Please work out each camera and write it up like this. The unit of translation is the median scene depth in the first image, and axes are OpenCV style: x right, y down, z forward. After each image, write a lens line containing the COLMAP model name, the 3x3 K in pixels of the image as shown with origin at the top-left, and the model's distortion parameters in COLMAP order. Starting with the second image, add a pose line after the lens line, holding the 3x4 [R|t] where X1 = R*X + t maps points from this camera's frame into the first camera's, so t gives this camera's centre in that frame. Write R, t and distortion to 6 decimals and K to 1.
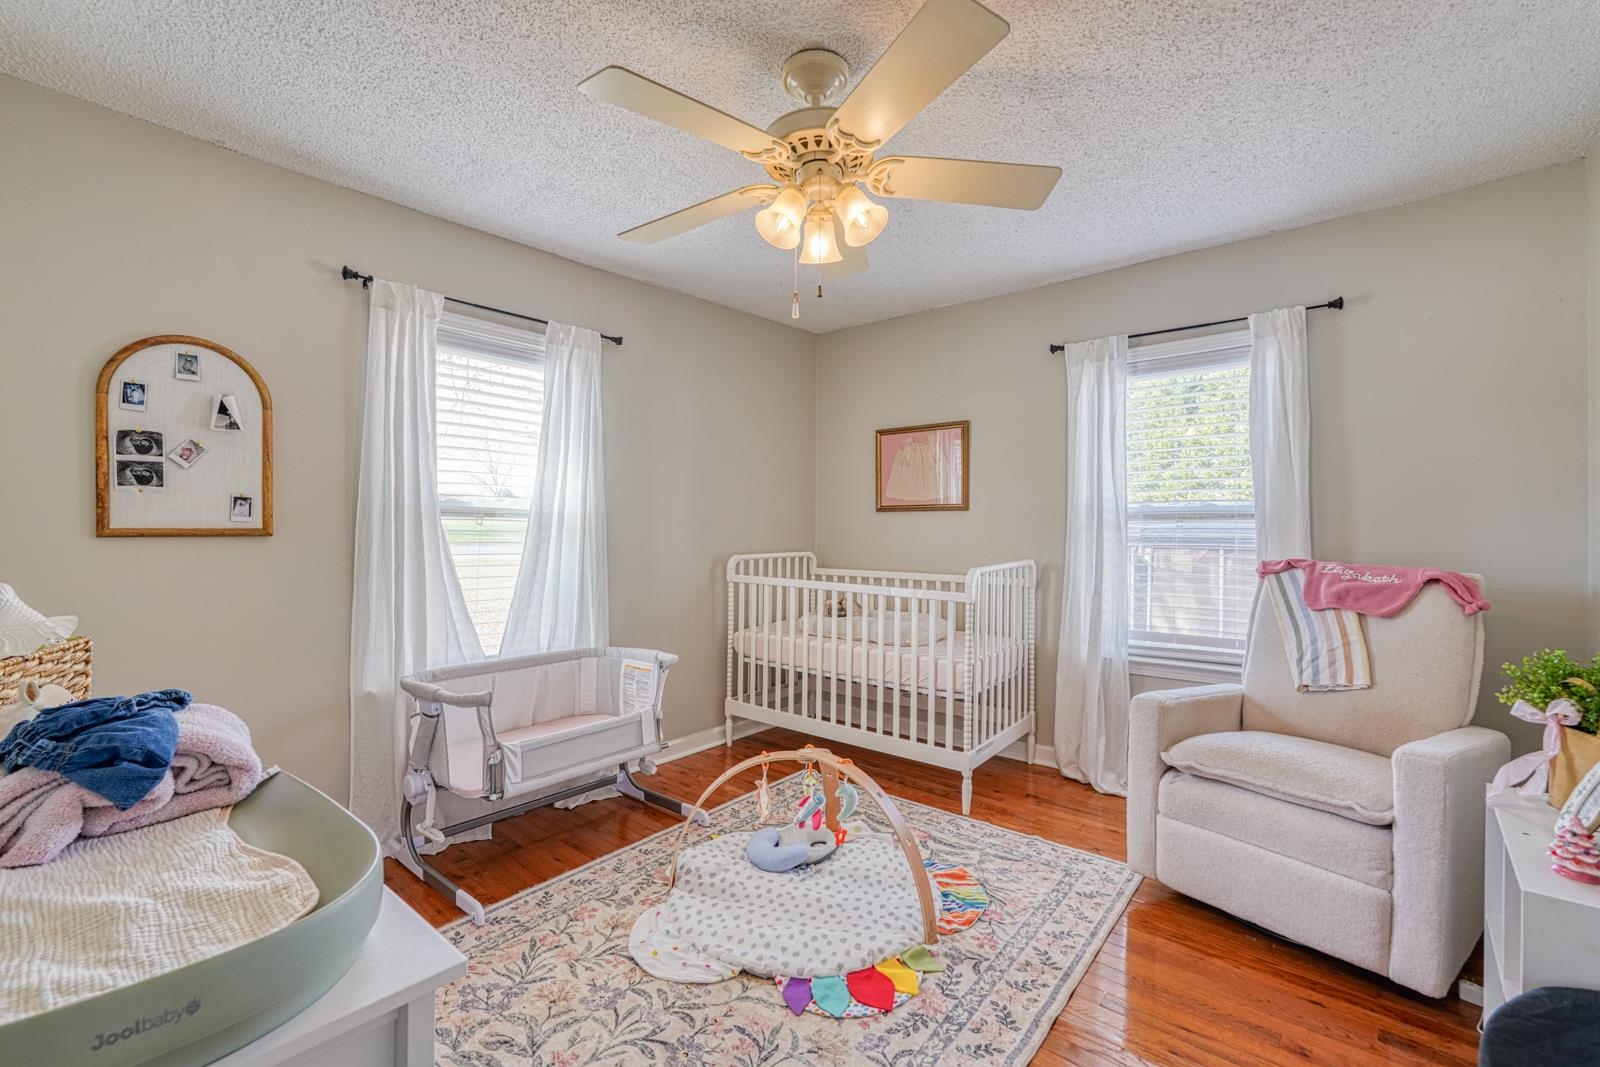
lens RADIAL K [[706.2, 0, 793.1], [0, 706.2, 534.1], [0, 0, 1]] dist [-0.012367, 0.001789]
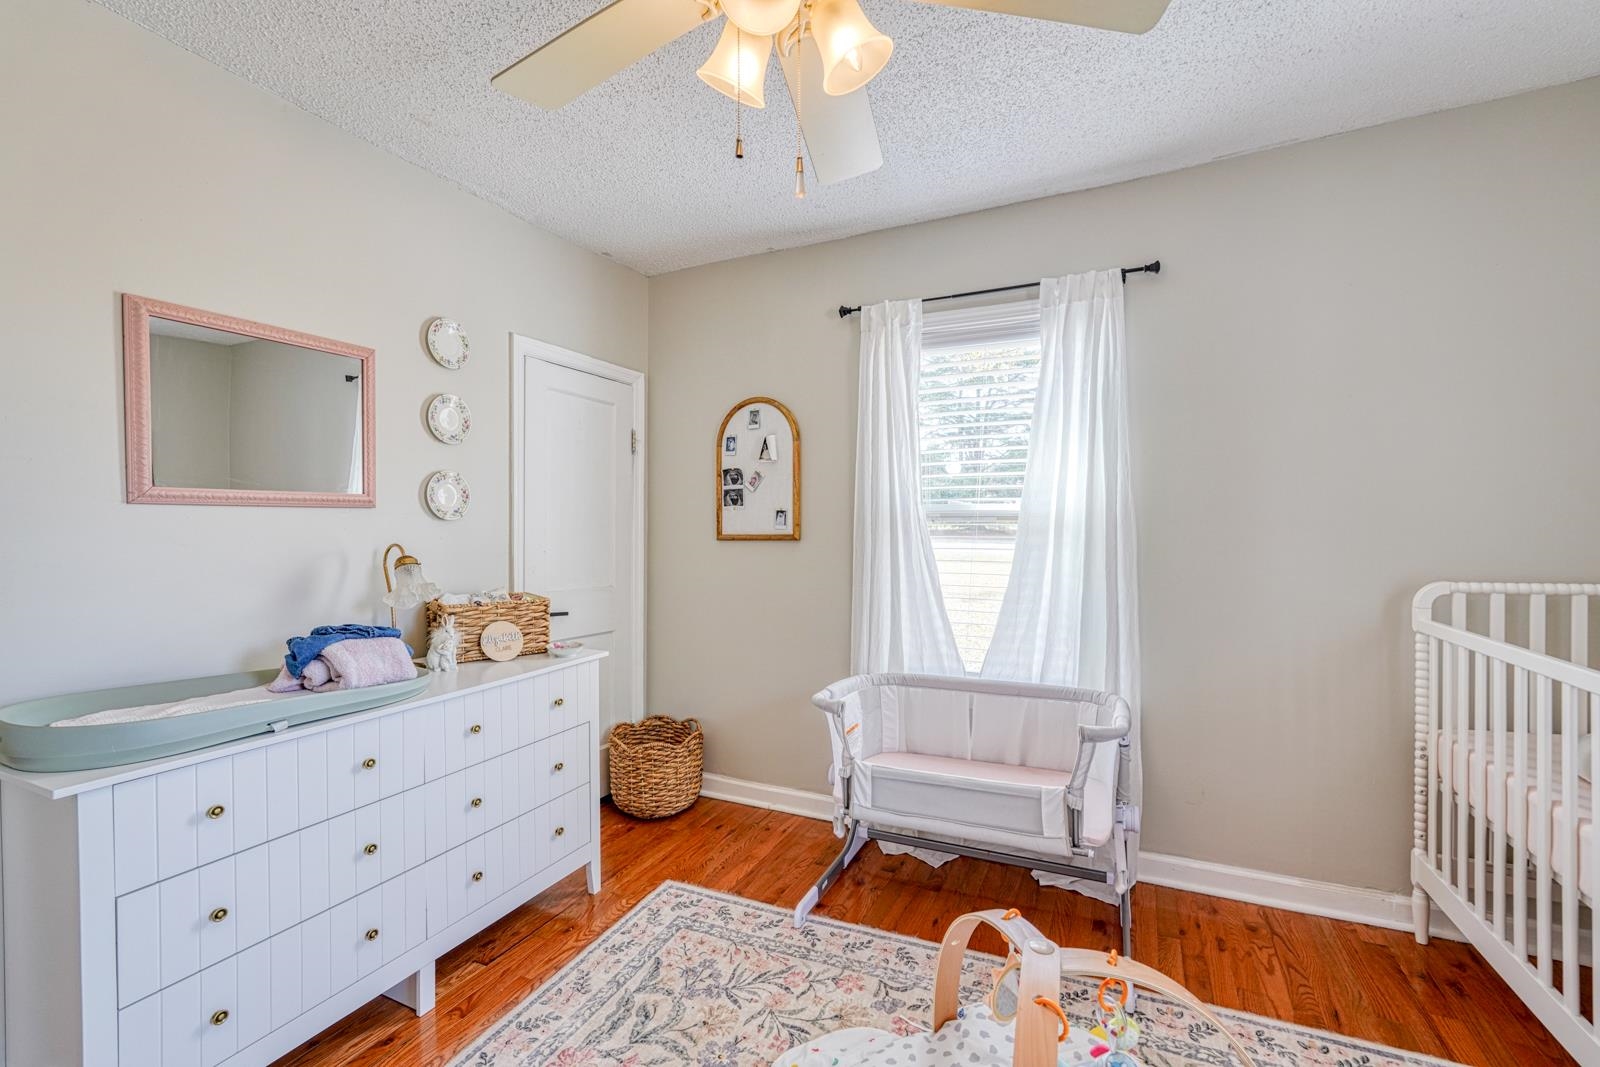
lens RADIAL K [[706.2, 0, 807.7], [0, 706.2, 534.8], [0, 0, 1]] dist [-0.012367, 0.001789]
pose [[0.255529, 0.001762, -0.966800, 0.507424], [-0.002584, 0.999996, 0.001140, -0.009027], [0.966798, 0.002207, 0.255532, 0.711000]]
